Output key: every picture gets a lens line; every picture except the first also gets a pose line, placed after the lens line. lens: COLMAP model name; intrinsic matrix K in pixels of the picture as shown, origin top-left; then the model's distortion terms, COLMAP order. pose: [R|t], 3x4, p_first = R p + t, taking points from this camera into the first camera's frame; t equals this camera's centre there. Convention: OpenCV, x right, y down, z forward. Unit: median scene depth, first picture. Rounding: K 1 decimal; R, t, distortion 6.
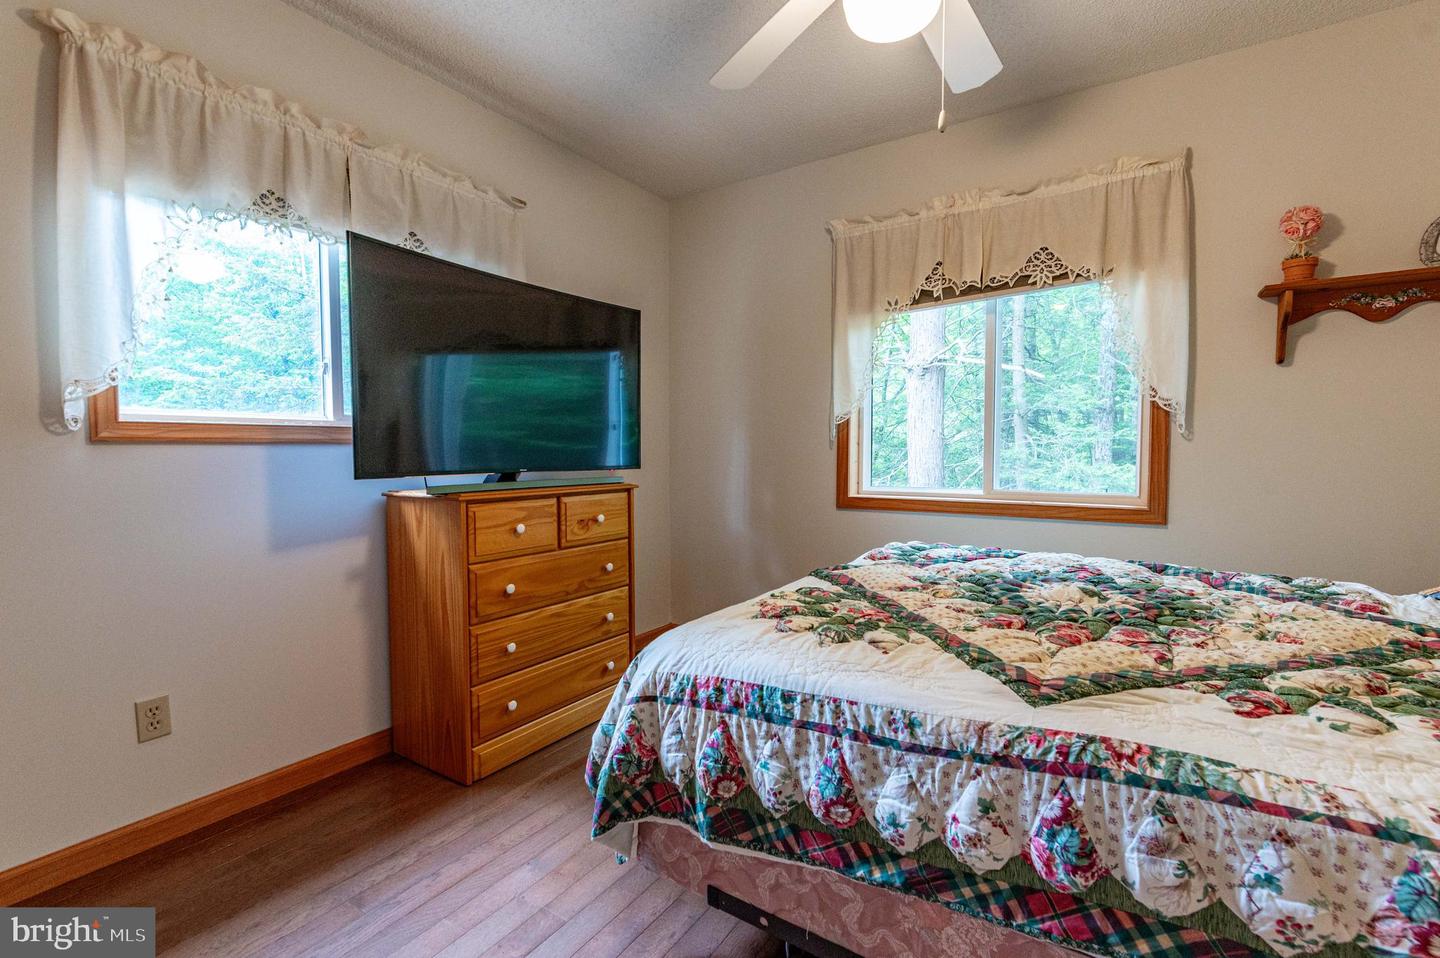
lens RADIAL K [[630.0, 0, 729.8], [0, 630.0, 480.4], [0, 0, 1]] dist [0.001844, -0.000779]
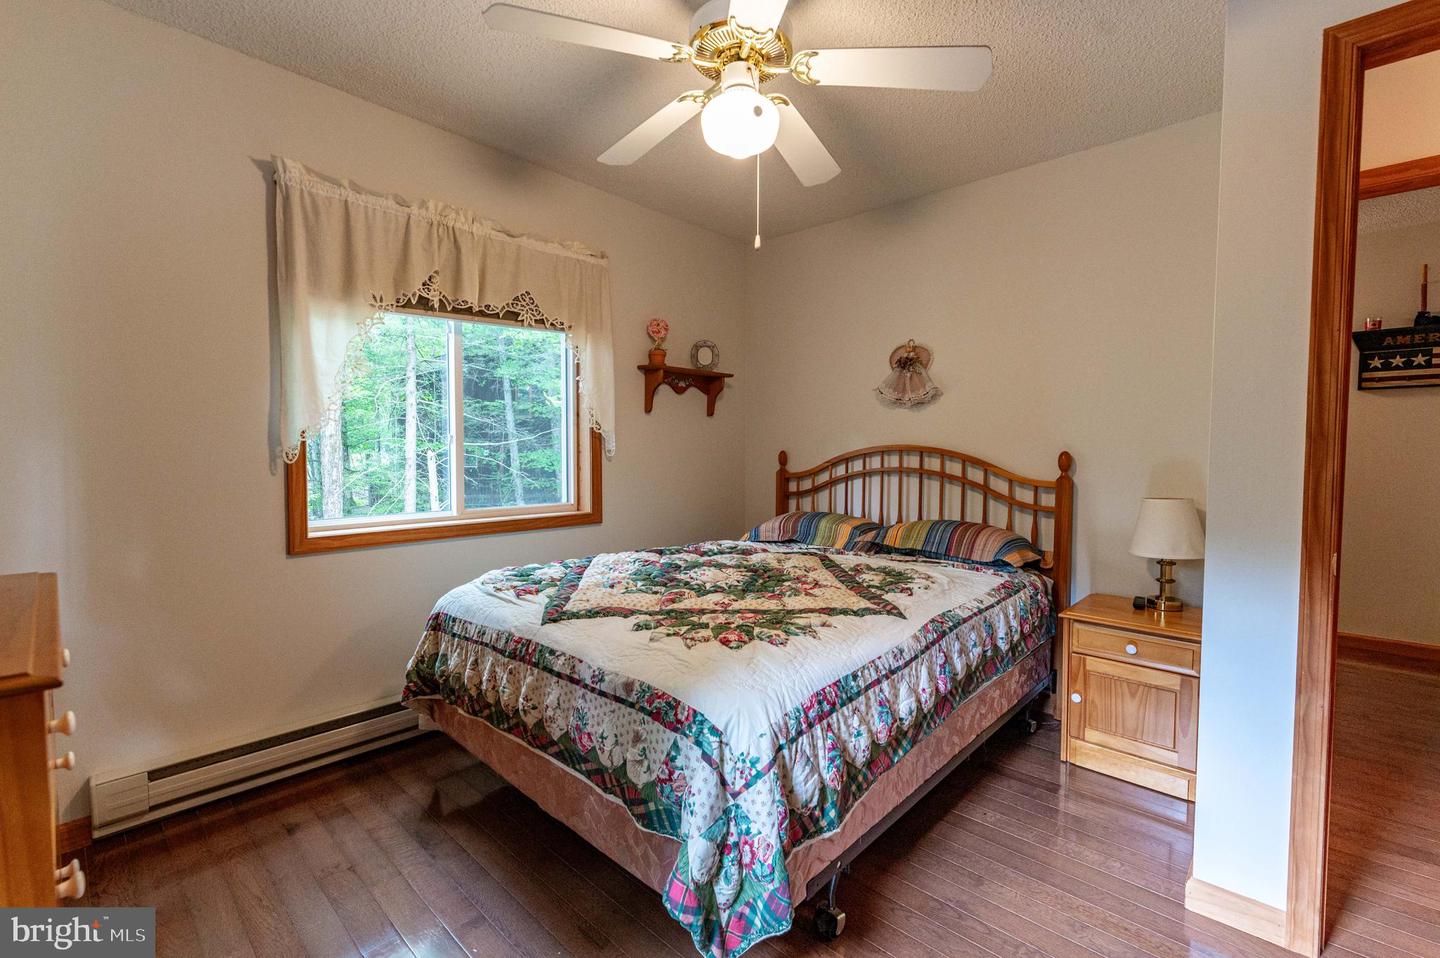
lens RADIAL K [[630.0, 0, 733.3], [0, 630.0, 478.3], [0, 0, 1]] dist [0.001844, -0.000779]
pose [[0.157011, -0.046008, 0.986525, -0.749532], [0.041785, 0.998329, 0.039908, -0.085391], [-0.986713, 0.034956, 0.158671, 0.613280]]
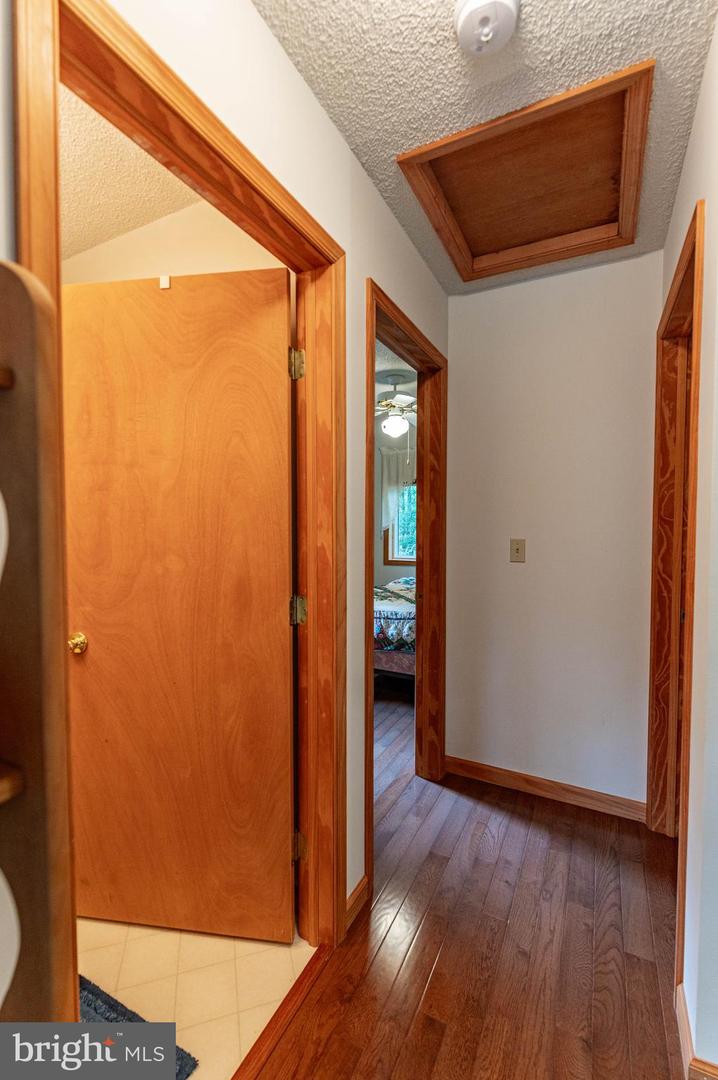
lens RADIAL K [[472.5, 0, 361.6], [0, 472.5, 535.6], [0, 0, 1]] dist [0.001844, -0.000779]
pose [[0.994290, -0.001909, 0.106698, -0.170492], [0.003220, 0.999921, -0.012122, -0.073139], [-0.106667, 0.012396, 0.994218, -1.256091]]
